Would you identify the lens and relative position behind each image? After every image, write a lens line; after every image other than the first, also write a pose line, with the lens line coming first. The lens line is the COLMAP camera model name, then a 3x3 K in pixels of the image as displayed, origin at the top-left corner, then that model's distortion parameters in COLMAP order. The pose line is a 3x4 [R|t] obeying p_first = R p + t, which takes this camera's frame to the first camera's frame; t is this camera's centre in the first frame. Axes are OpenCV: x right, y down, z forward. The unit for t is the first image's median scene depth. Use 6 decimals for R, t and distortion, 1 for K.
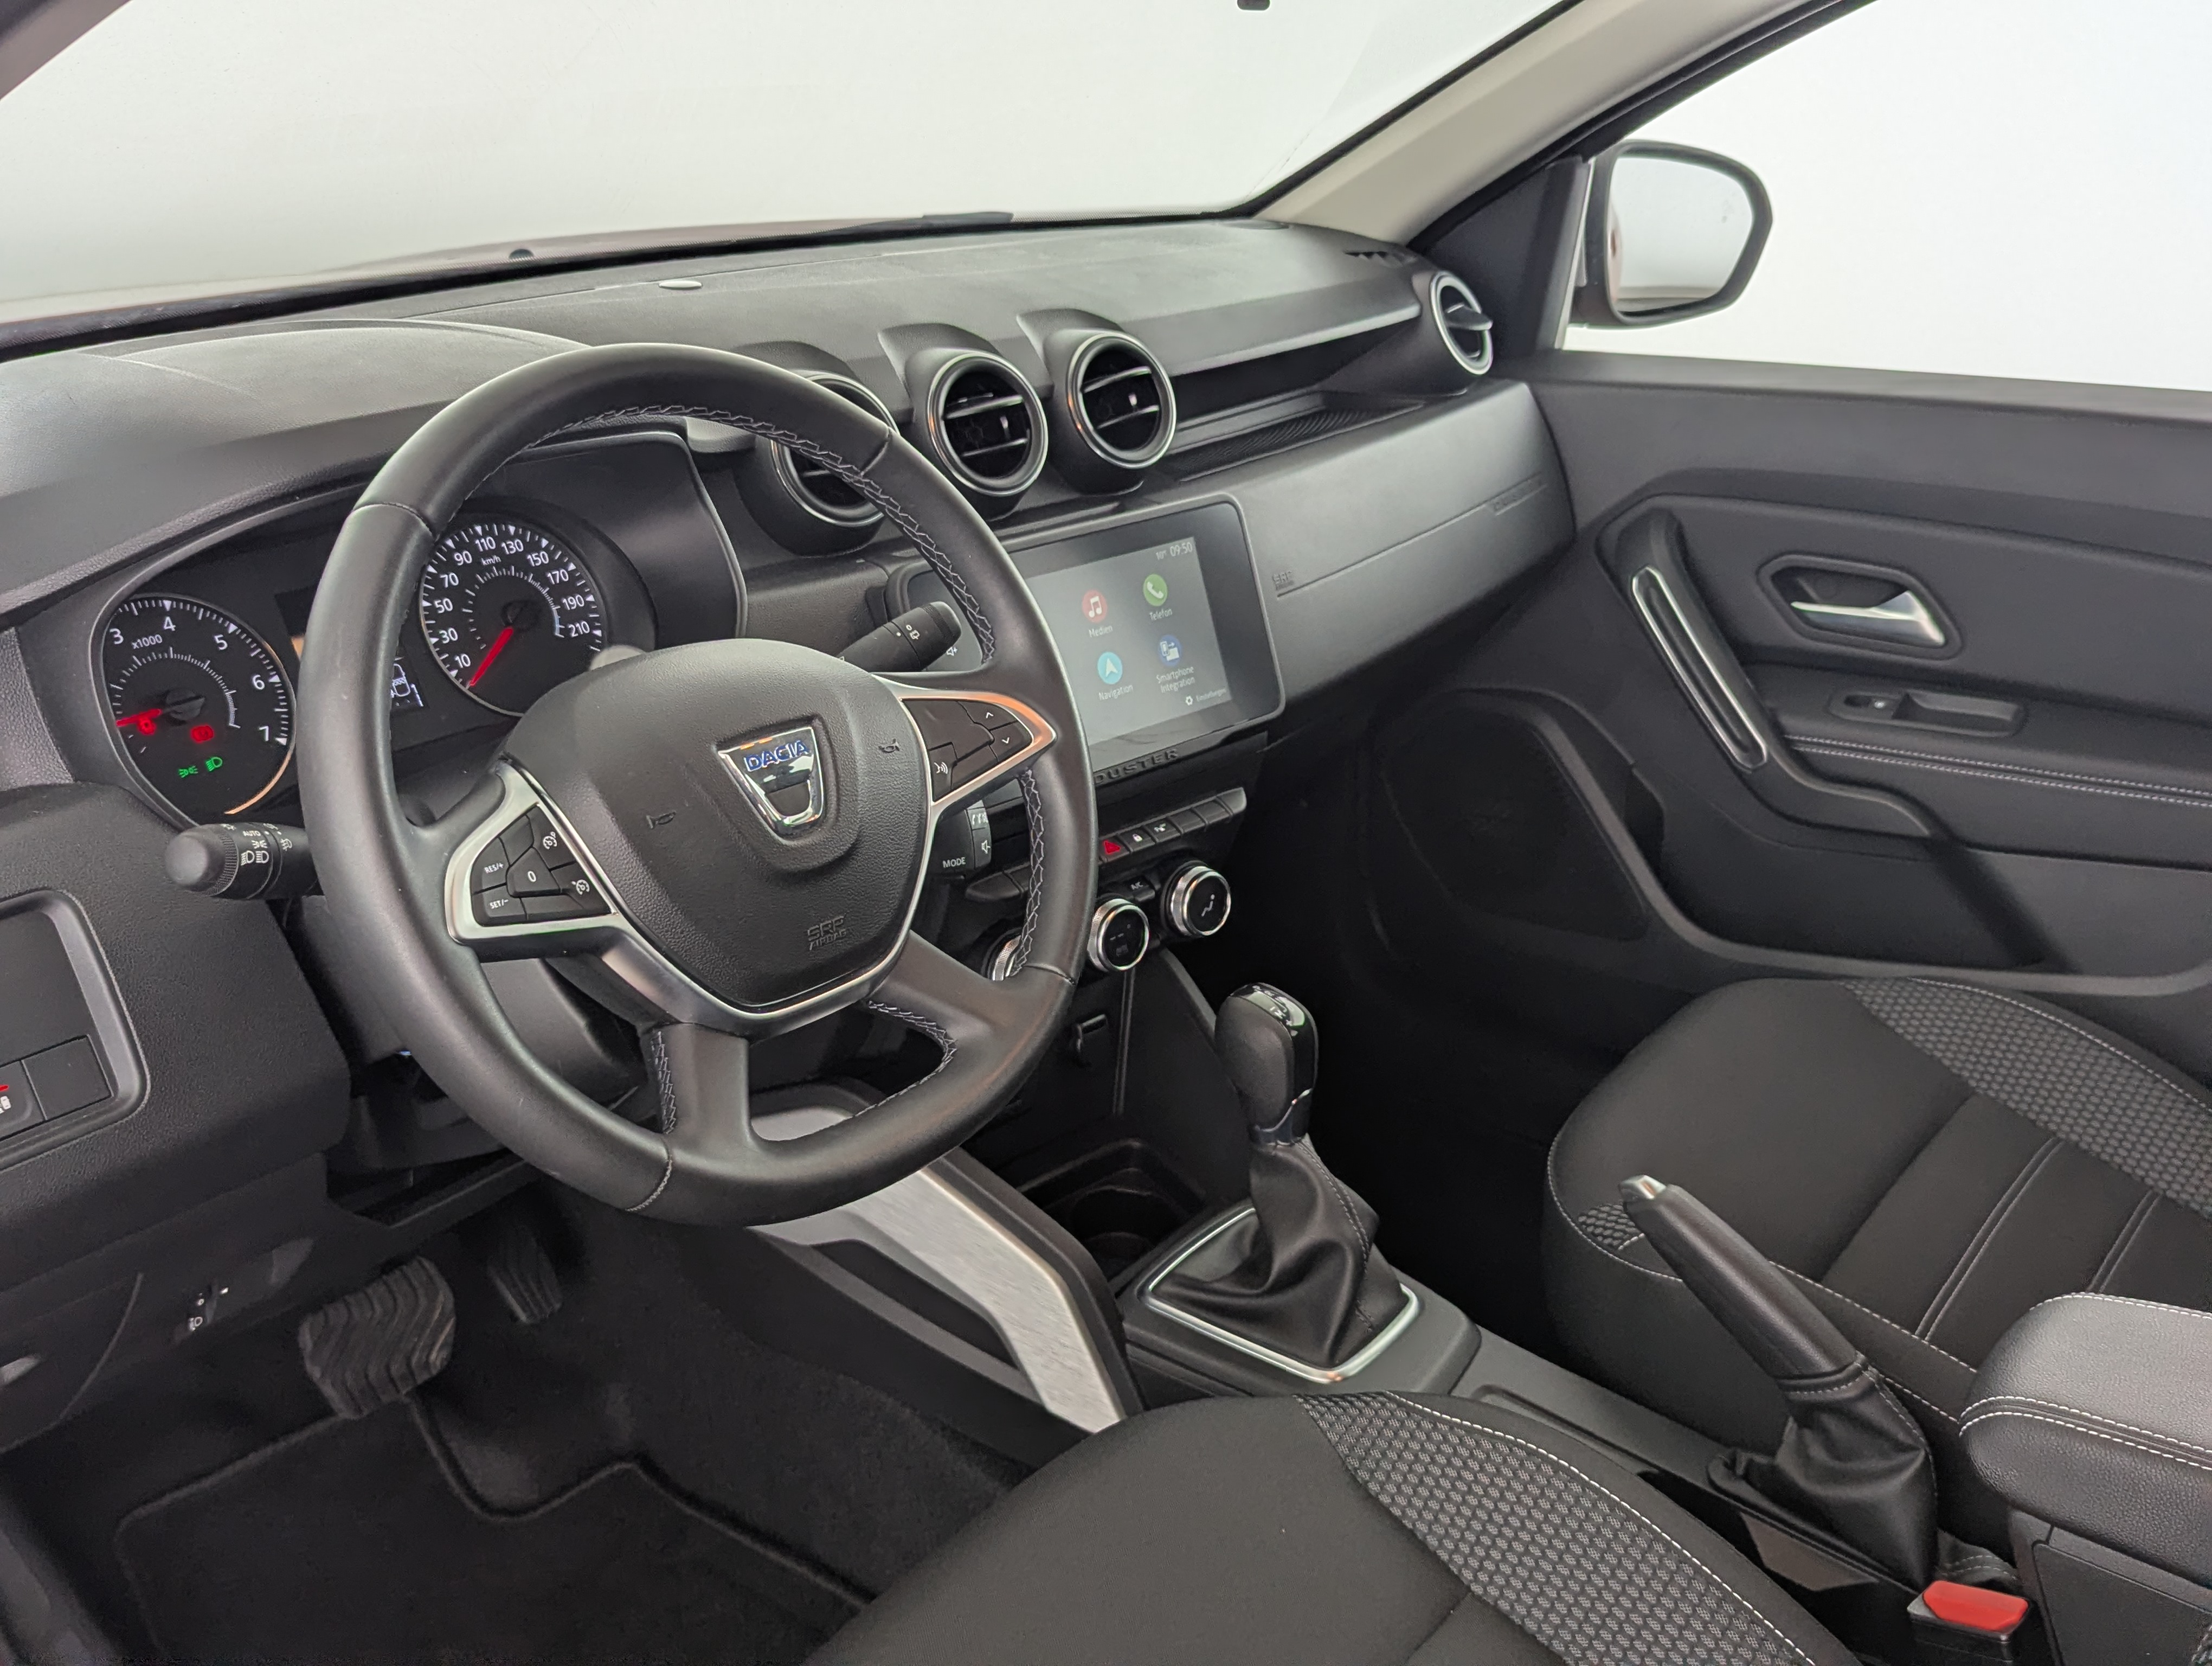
lens RADIAL K [[2043.9, 0, 1136.1], [0, 2043.9, 830.7], [0, 0, 1]] dist [0.032631, -0.014234]
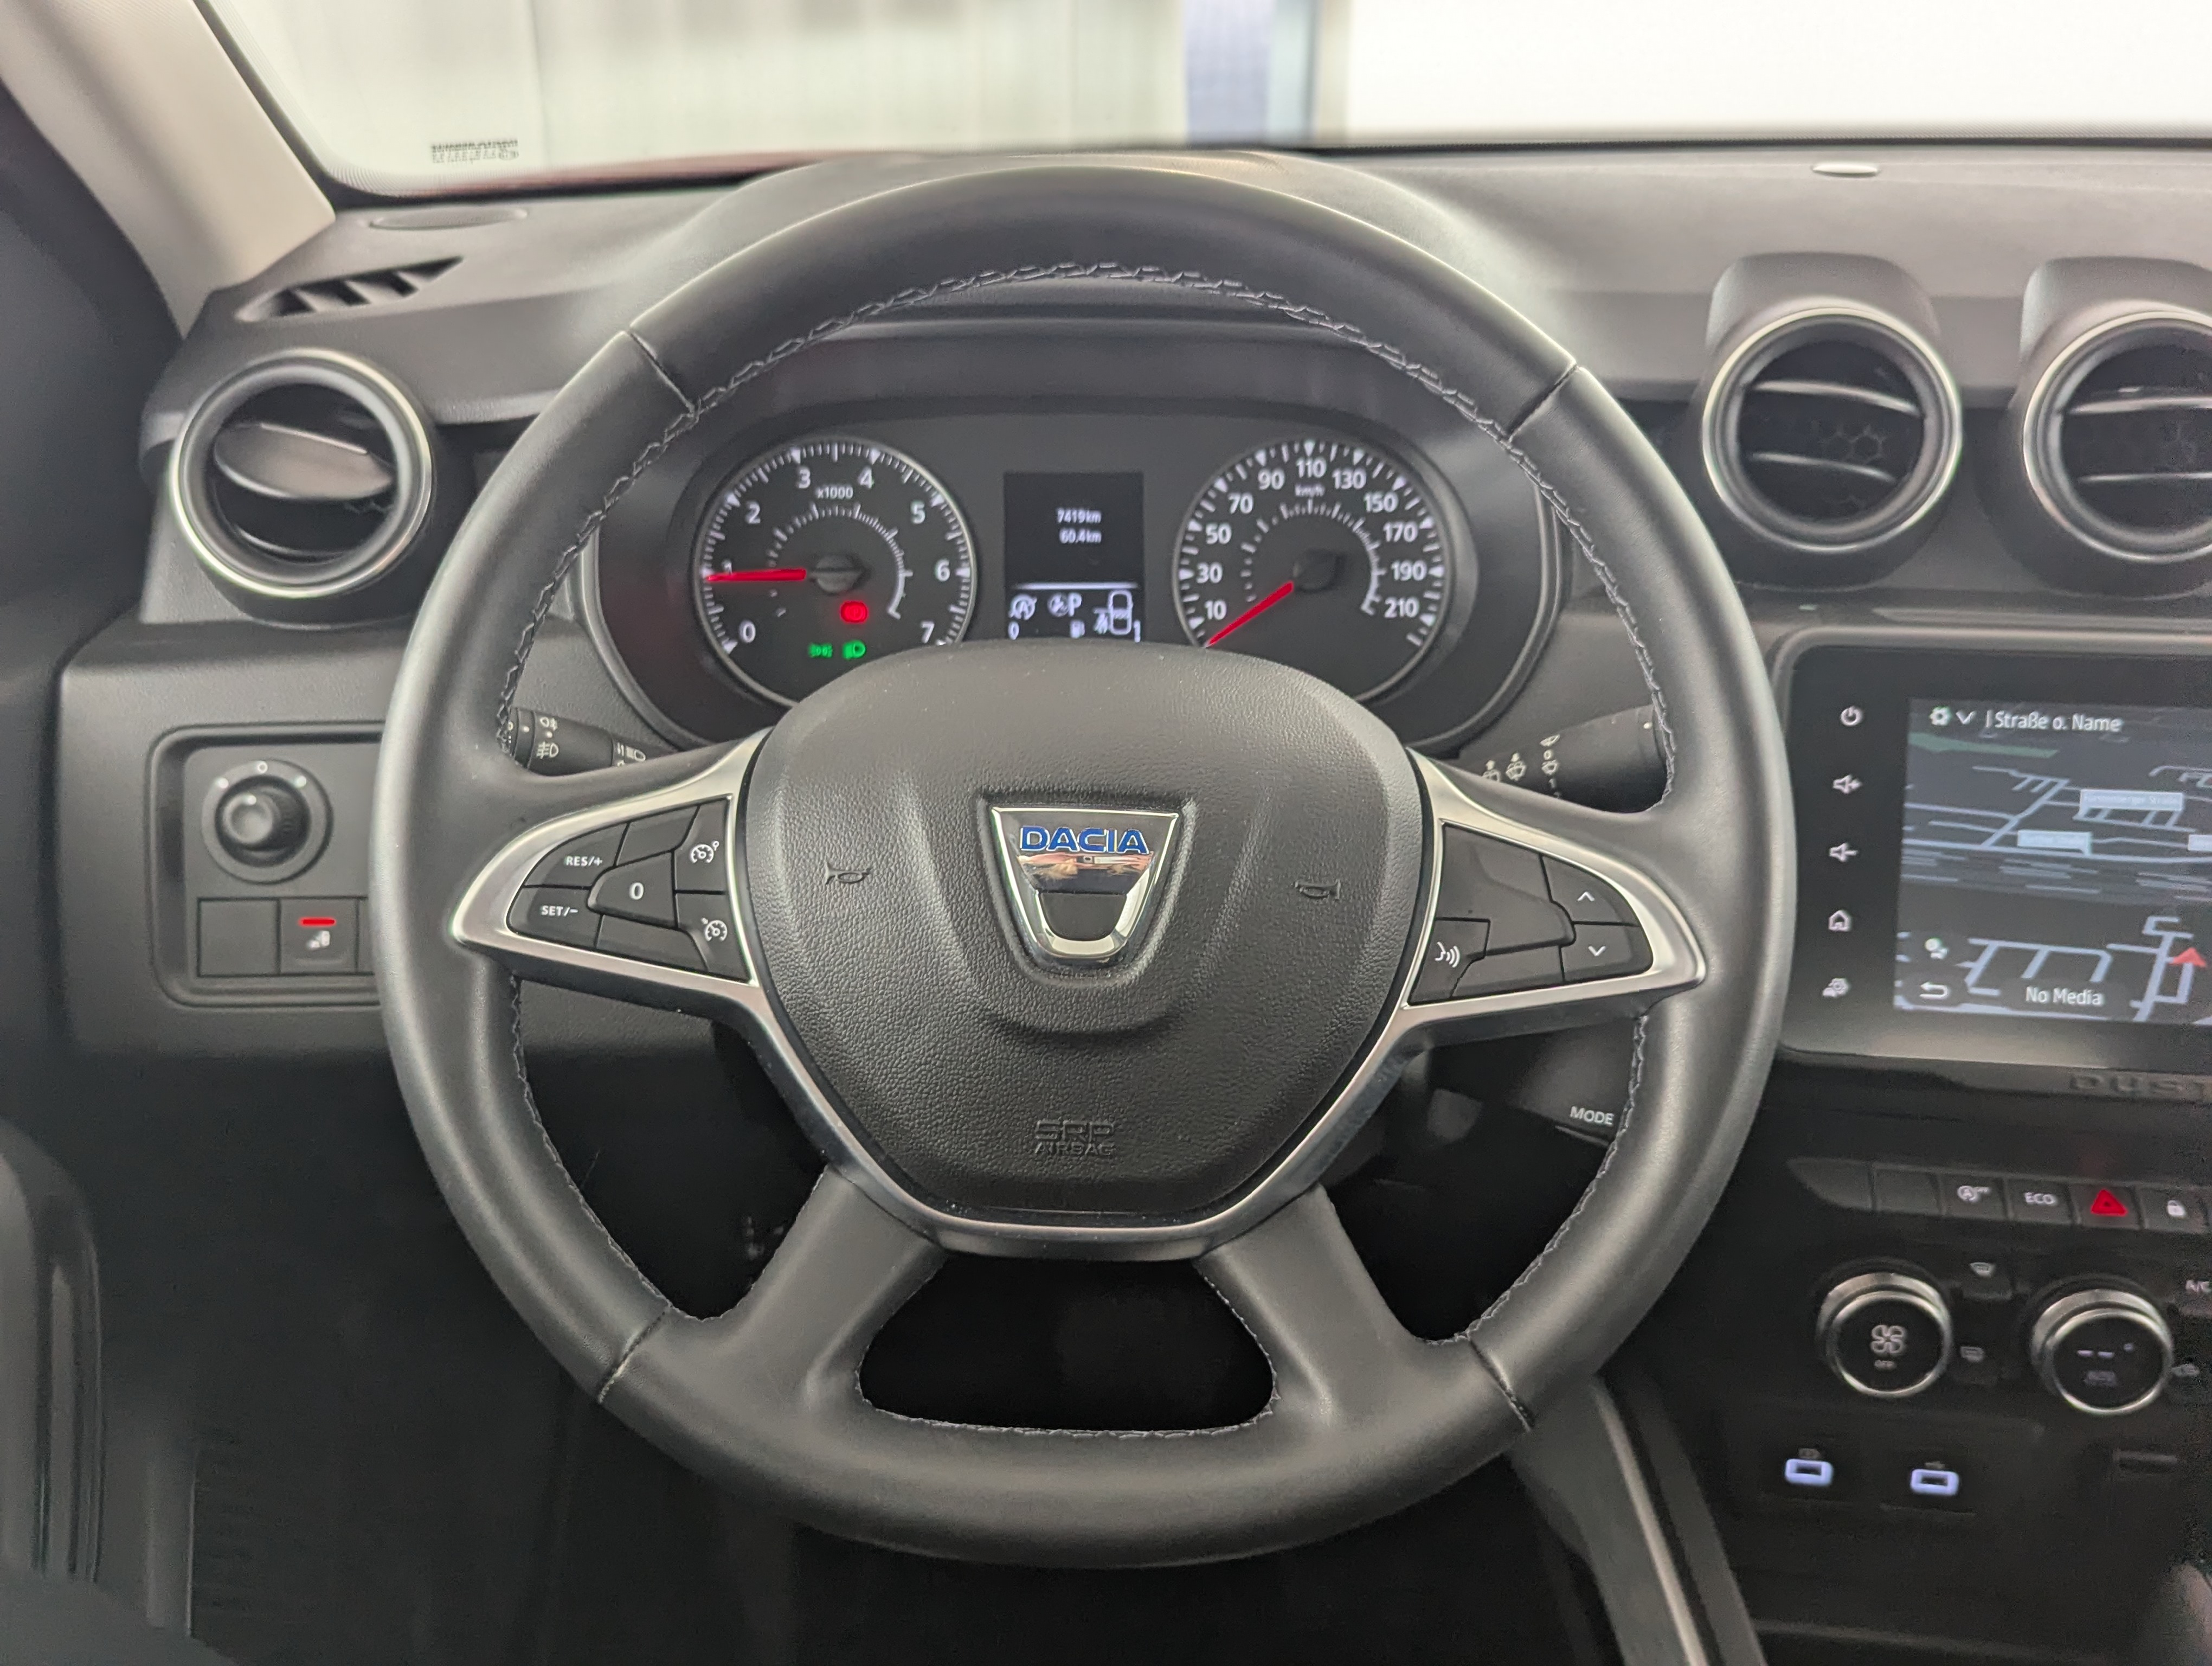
lens RADIAL K [[2043.9, 0, 1139.6], [0, 2043.9, 821.6], [0, 0, 1]] dist [0.036452, -0.021178]
pose [[0.647550, 0.301348, -0.699906, 0.203021], [-0.293825, 0.946200, 0.135545, -0.100527], [0.703097, 0.117878, 0.701255, 0.448549]]
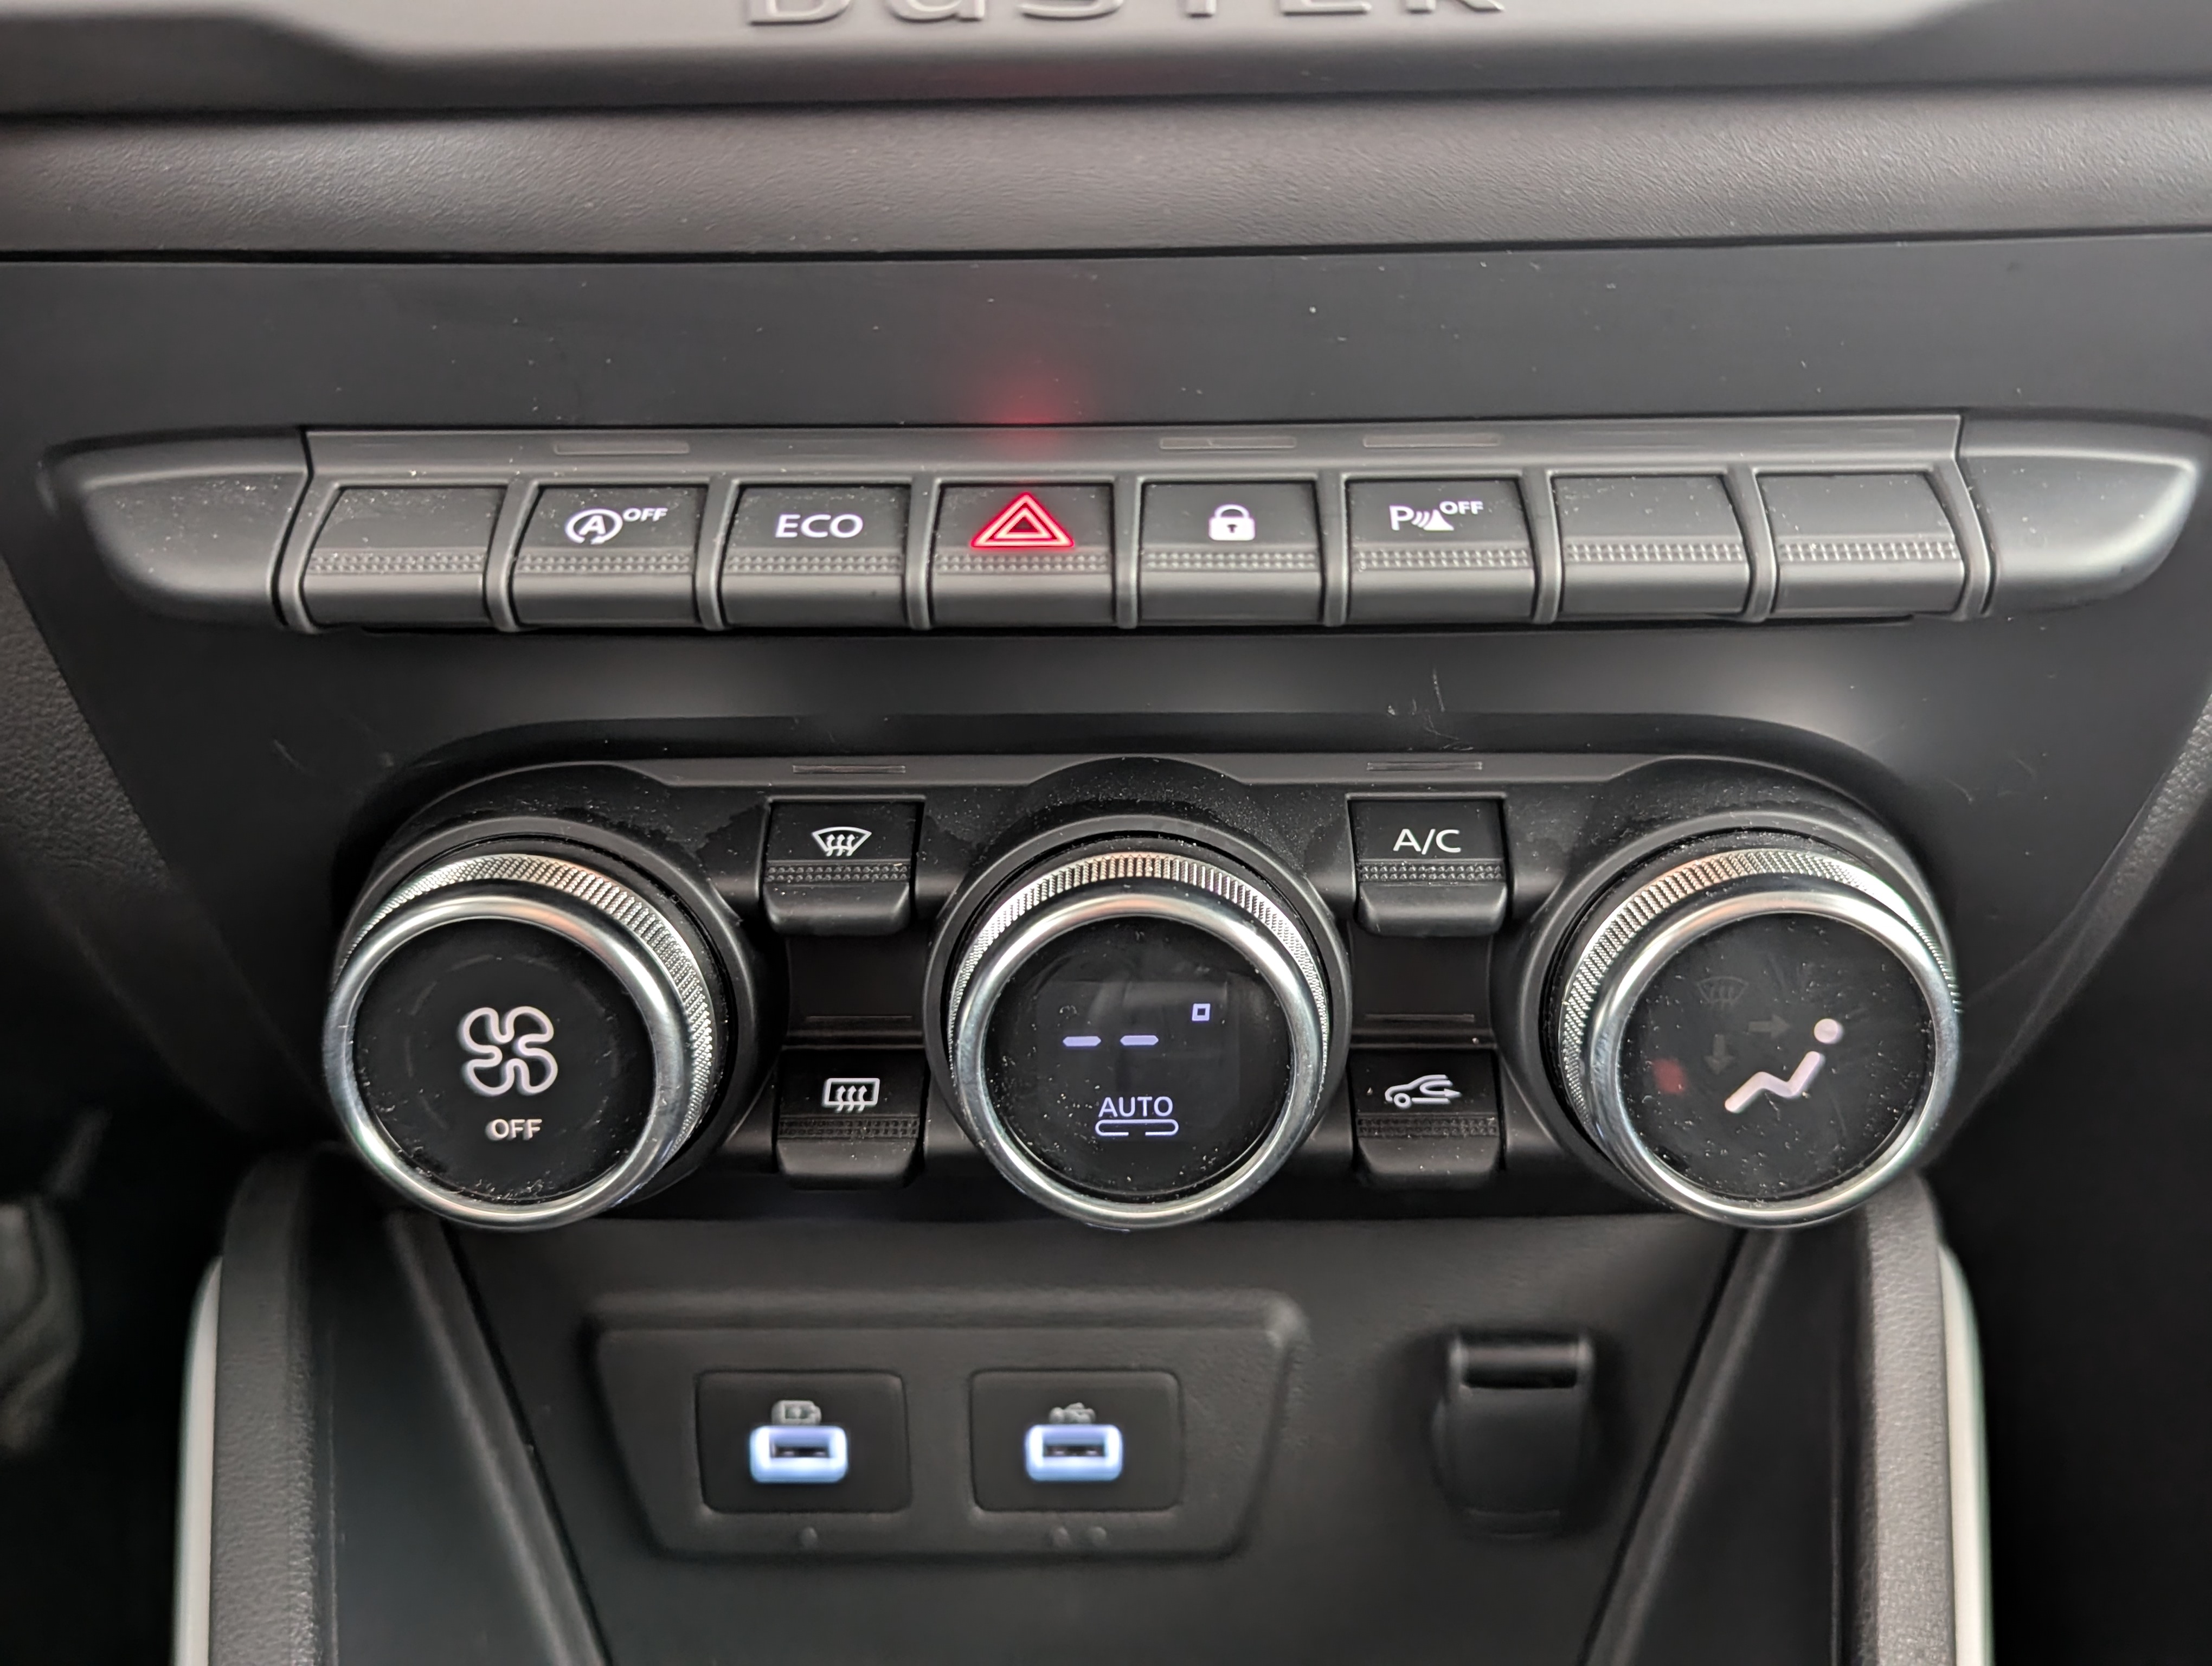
lens RADIAL K [[2206.4, 0, 1149.8], [0, 2206.4, 831.5], [0, 0, 1]] dist [0.058556, -0.016770]
pose [[0.734248, 0.279002, -0.618901, 0.134033], [-0.256316, 0.958103, 0.127829, 0.006896], [0.628635, 0.064776, 0.774998, 0.962657]]
